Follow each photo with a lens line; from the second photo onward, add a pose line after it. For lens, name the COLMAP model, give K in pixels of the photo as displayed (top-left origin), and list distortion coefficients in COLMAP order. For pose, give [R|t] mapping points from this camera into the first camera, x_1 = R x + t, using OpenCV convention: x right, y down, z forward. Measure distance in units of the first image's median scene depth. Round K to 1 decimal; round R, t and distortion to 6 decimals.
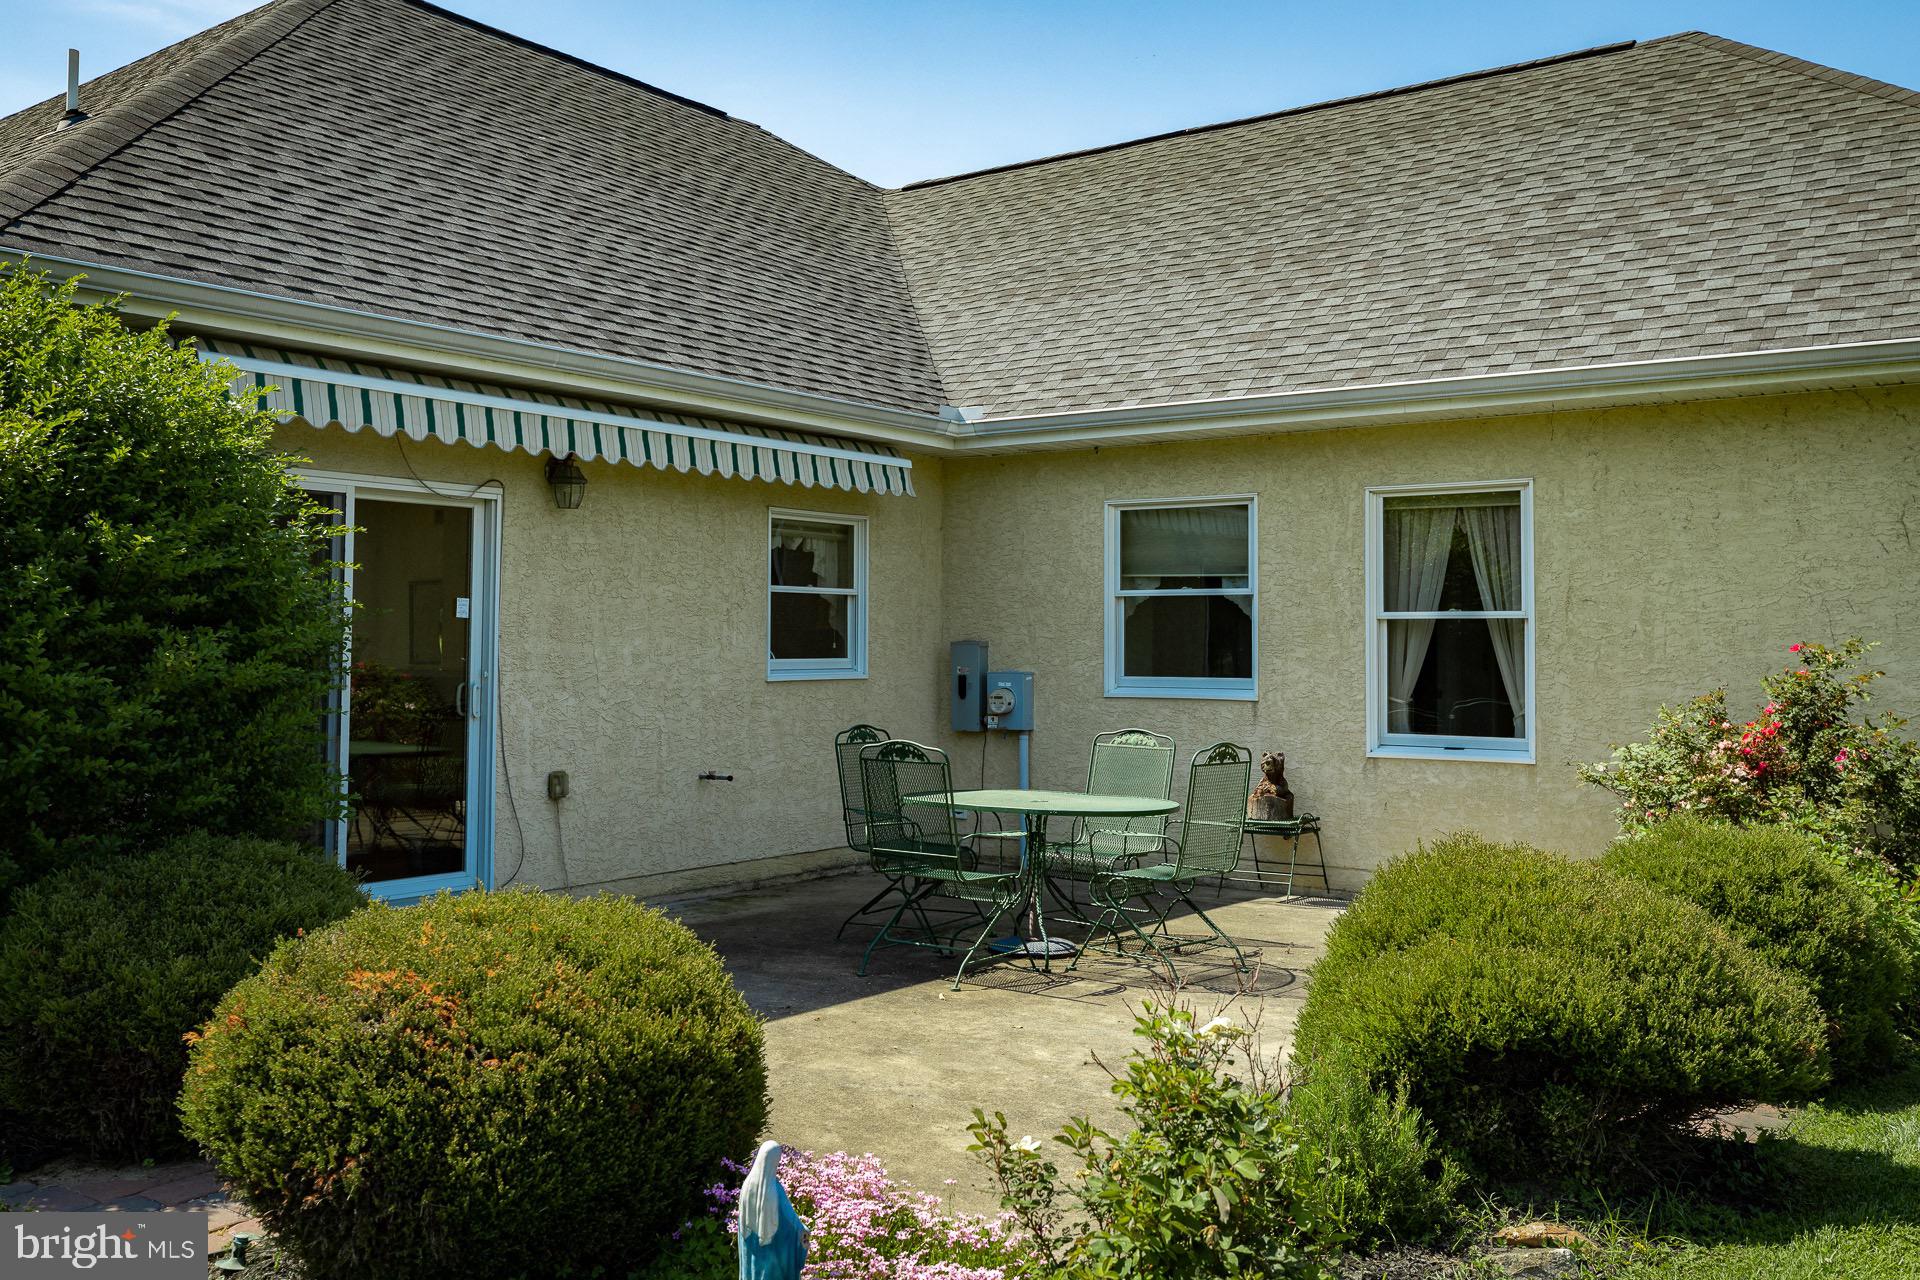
lens RADIAL K [[1708.4, 0, 961.2], [0, 1708.4, 589.4], [0, 0, 1]] dist [0.000132, 0.001144]
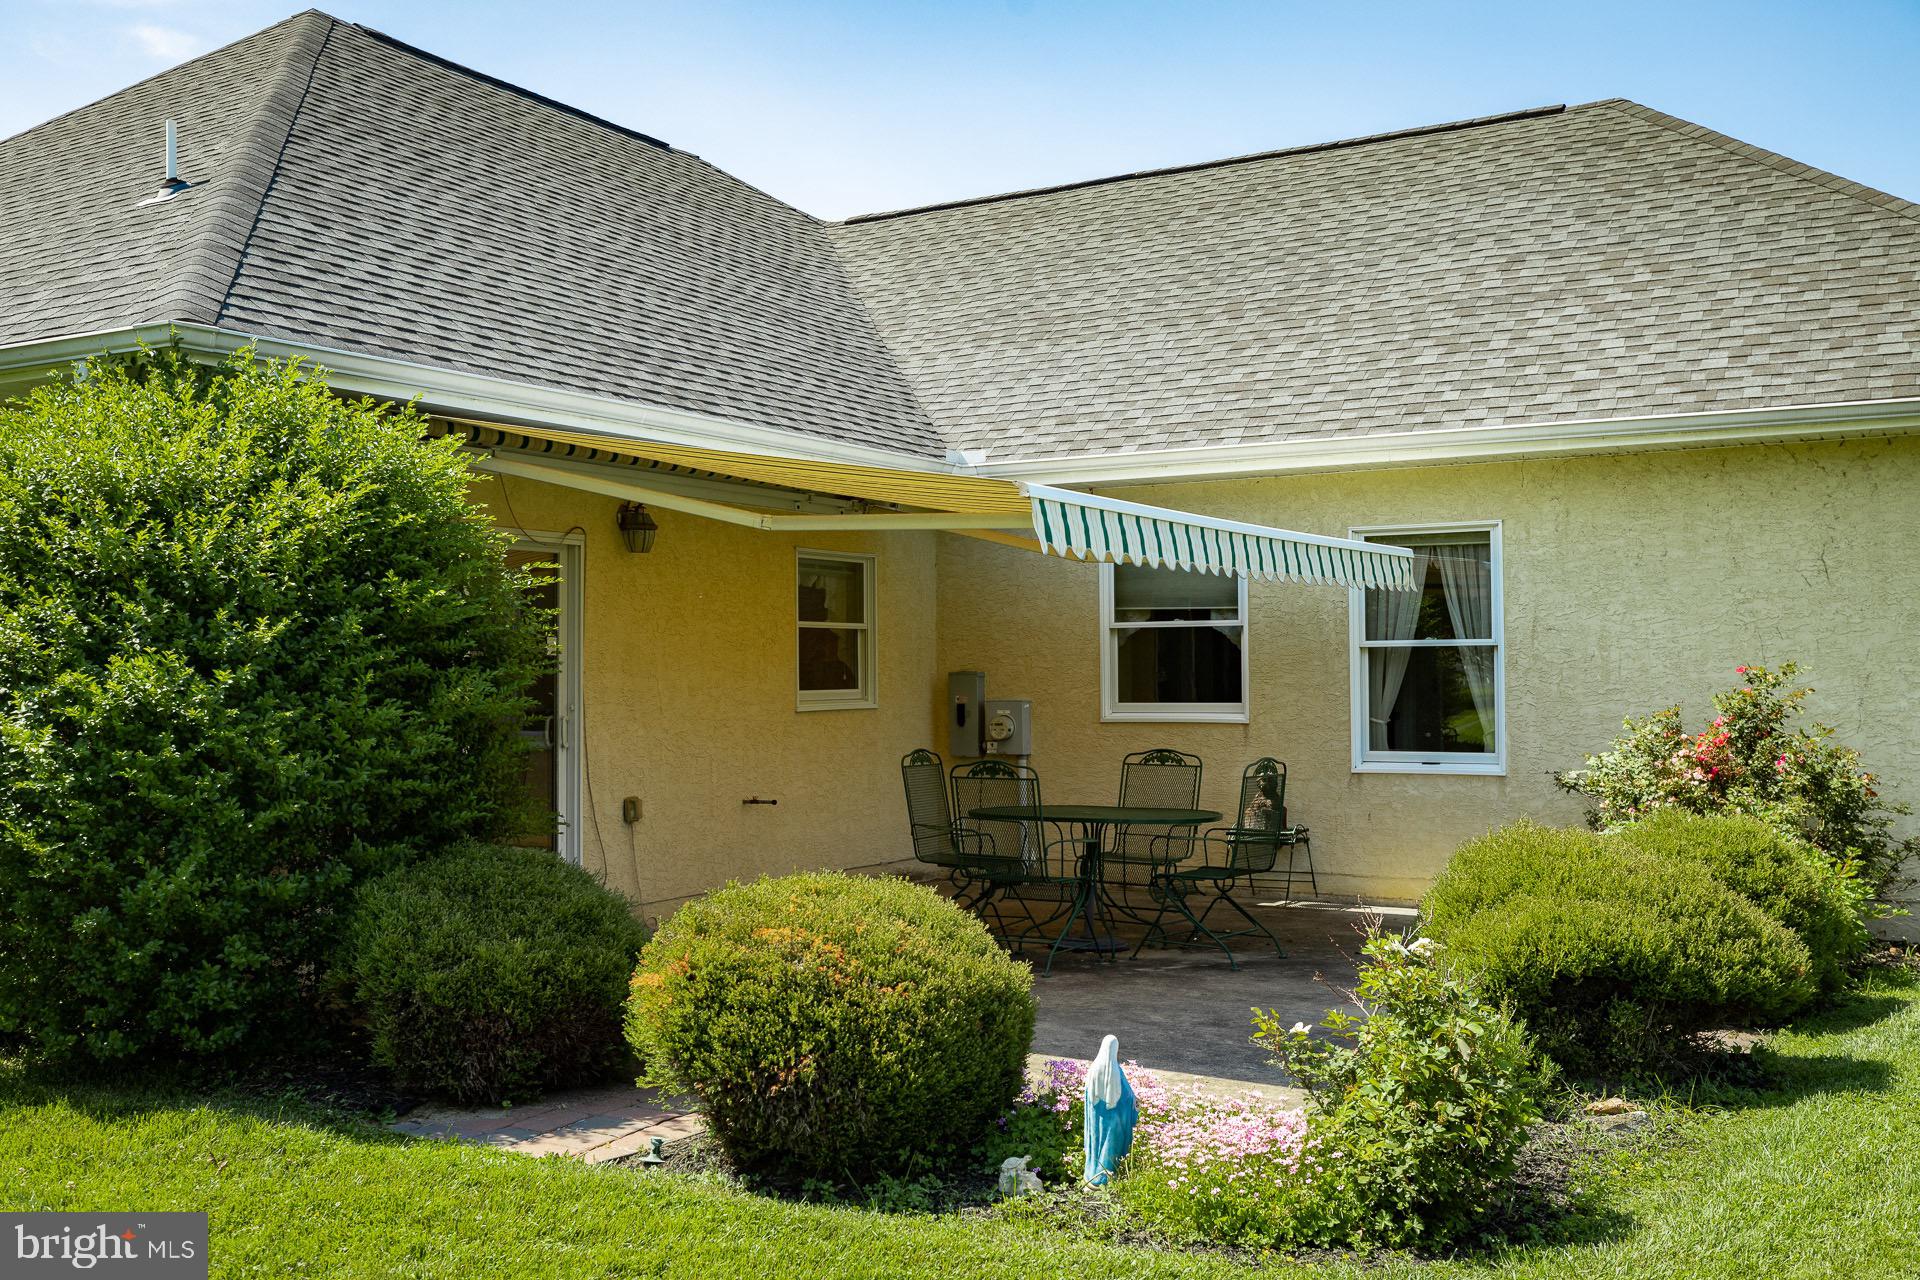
lens RADIAL K [[1854.4, 0, 960.0], [0, 1854.4, 640.0], [0, 0, 1]] dist [-0.002660, 0.003296]
pose [[0.995306, -0.009778, 0.096281, -0.136646], [0.008437, 0.999862, 0.014331, -0.007074], [-0.096408, -0.013451, 0.995251, -0.174367]]
